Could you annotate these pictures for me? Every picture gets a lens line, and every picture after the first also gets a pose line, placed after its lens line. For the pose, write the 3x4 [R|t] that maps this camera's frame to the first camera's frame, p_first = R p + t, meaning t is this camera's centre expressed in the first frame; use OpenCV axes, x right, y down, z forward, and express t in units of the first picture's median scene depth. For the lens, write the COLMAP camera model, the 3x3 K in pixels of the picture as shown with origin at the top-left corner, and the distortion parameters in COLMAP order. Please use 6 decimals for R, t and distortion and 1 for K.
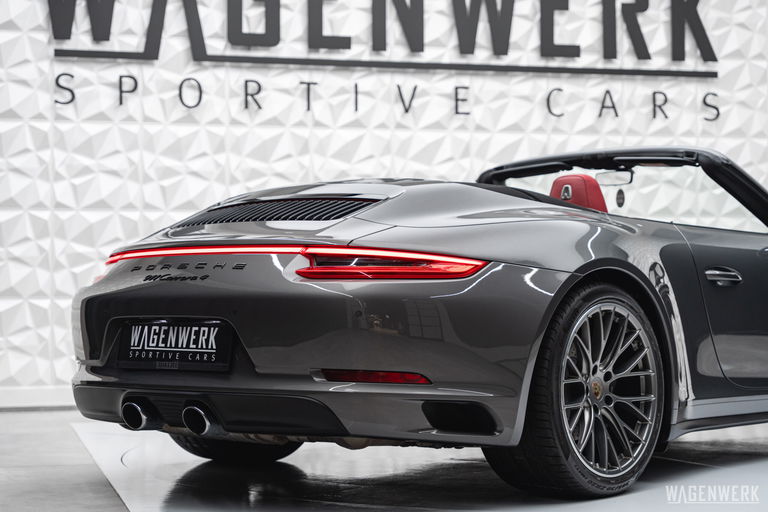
lens RADIAL K [[1505.9, 0, 384.2], [0, 1505.9, 253.7], [0, 0, 1]] dist [0.047605, 0.000000]
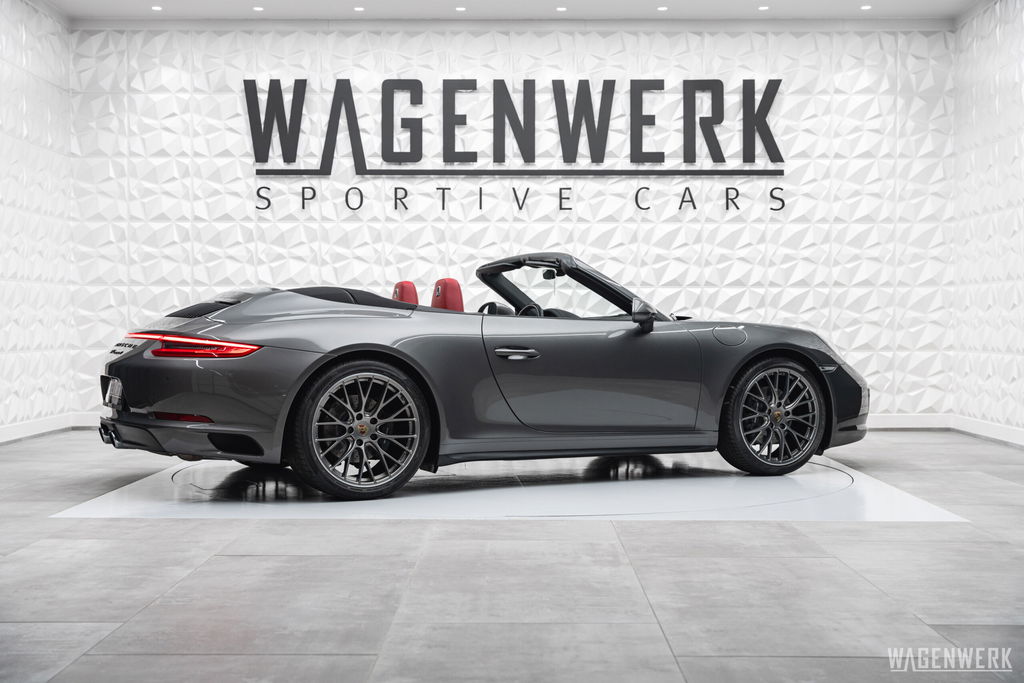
lens RADIAL K [[1120.4, 0, 509.9], [0, 1120.4, 345.2], [0, 0, 1]] dist [-0.009777, 0.000000]
pose [[0.965675, 0.007292, -0.259649, 0.253624], [-0.001446, 0.999741, 0.022700, 0.001522], [0.259748, -0.021546, 0.965436, 0.064955]]
